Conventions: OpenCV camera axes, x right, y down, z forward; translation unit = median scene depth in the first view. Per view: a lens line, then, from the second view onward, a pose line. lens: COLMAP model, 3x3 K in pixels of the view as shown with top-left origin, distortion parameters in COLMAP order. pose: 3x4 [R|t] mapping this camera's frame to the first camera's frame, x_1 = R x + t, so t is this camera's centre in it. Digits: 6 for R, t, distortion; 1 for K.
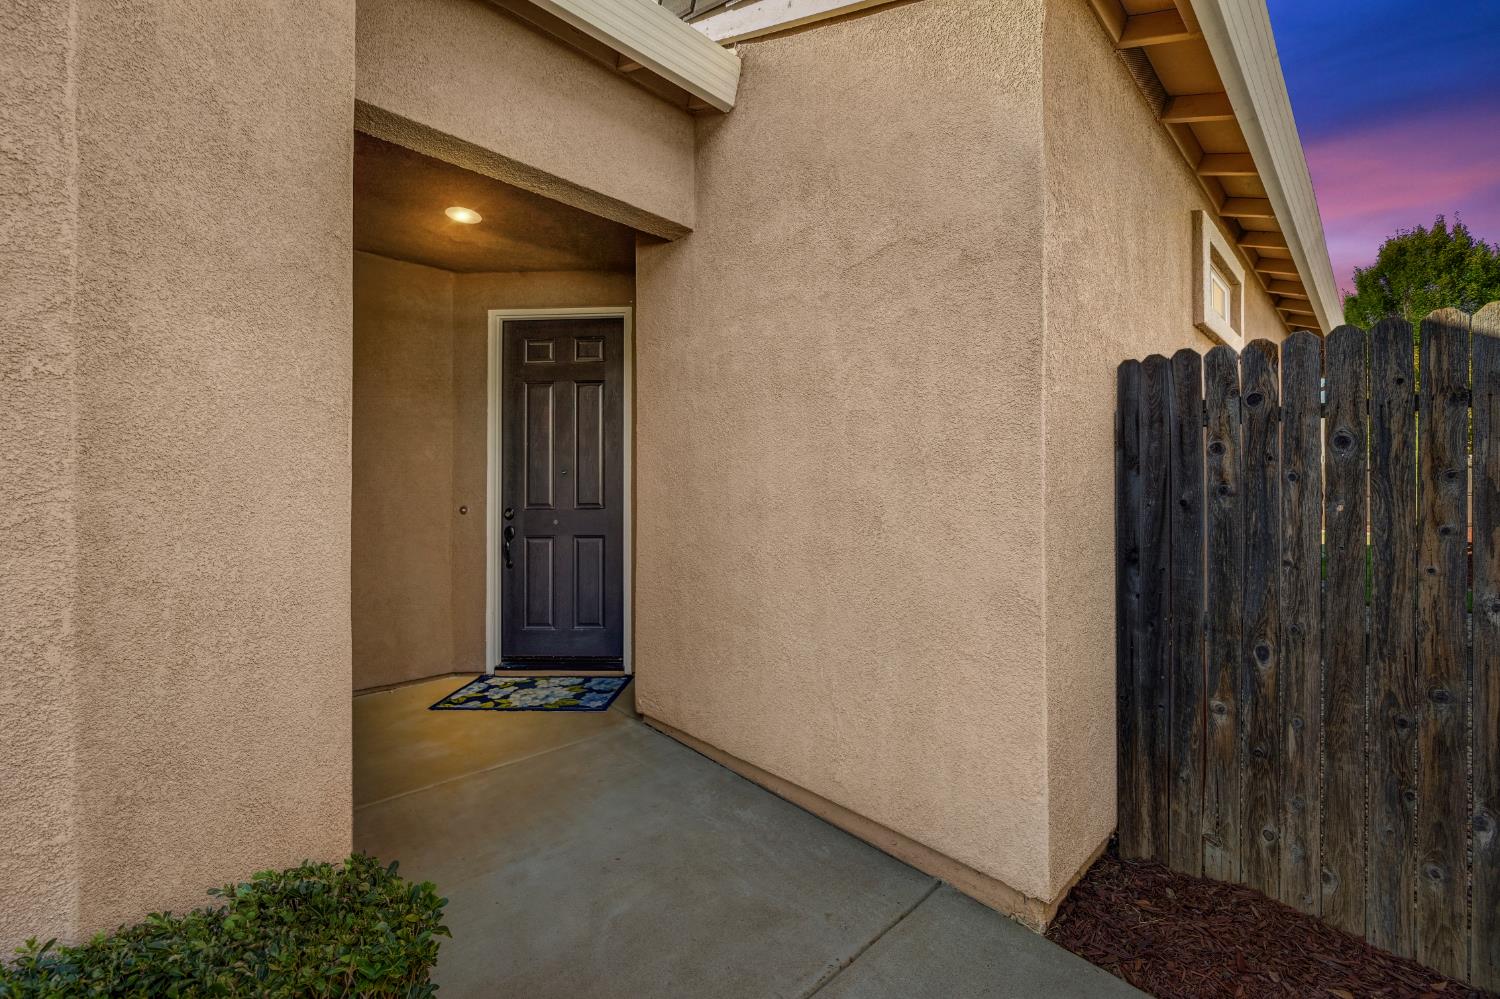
lens RADIAL K [[592.6, 0, 742.2], [0, 592.6, 498.6], [0, 0, 1]] dist [-0.001611, -0.000121]
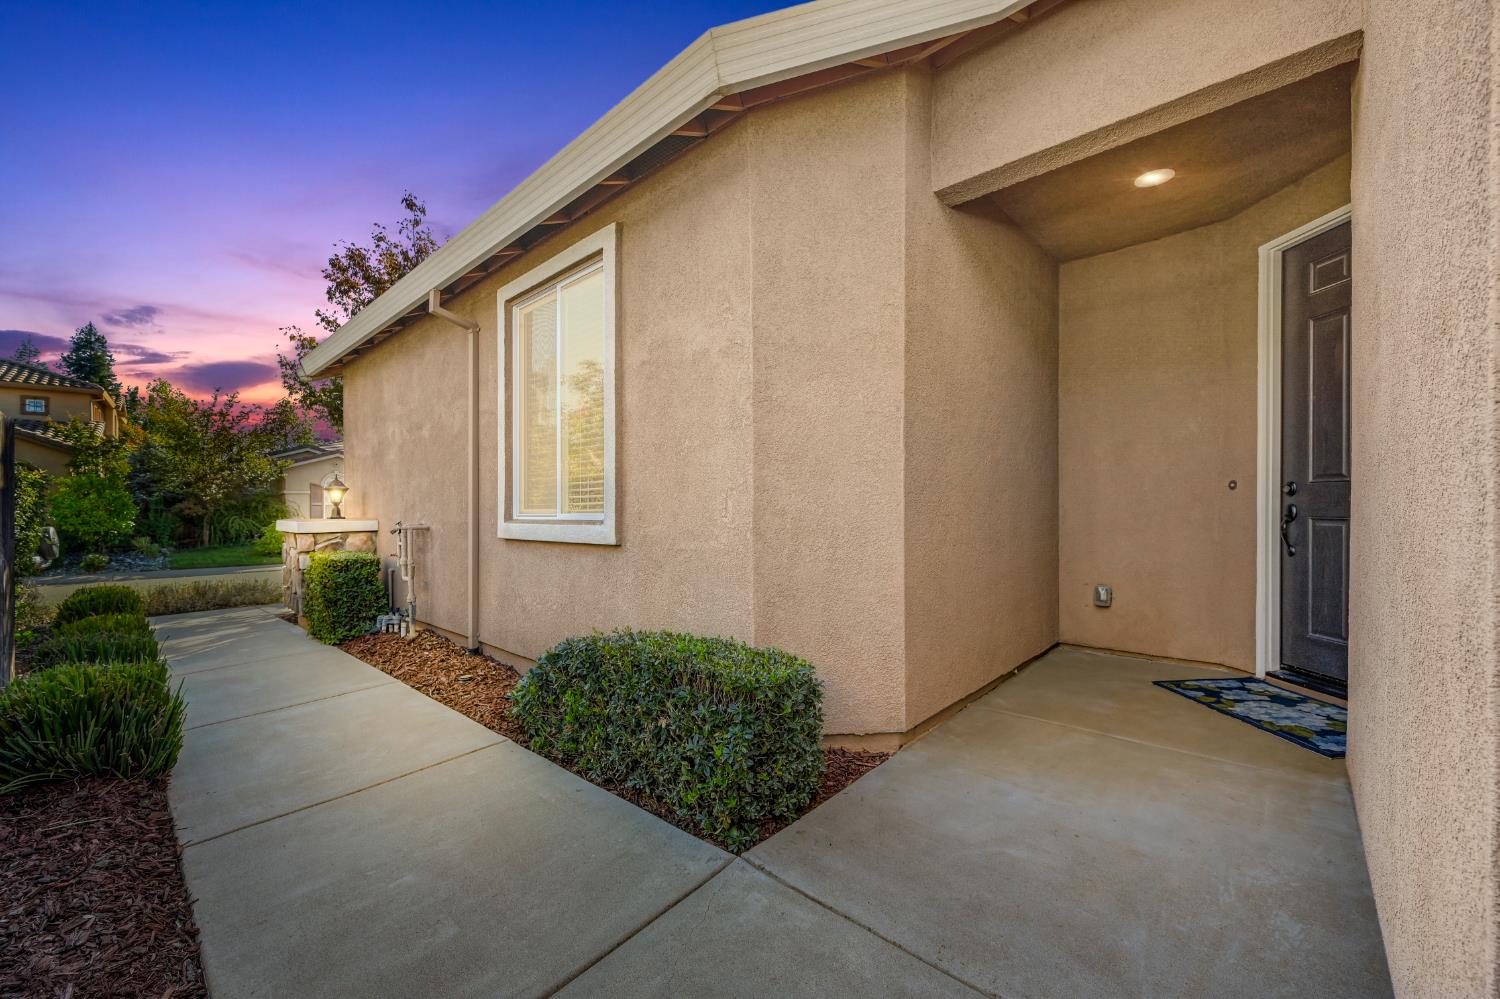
lens RADIAL K [[606.4, 0, 756.8], [0, 606.4, 499.6], [0, 0, 1]] dist [0.002039, 0.000160]
pose [[0.080044, -0.003085, -0.996787, 0.425750], [0.016252, 0.999866, -0.001789, 0.034760], [0.996659, -0.016057, 0.080083, 0.243317]]
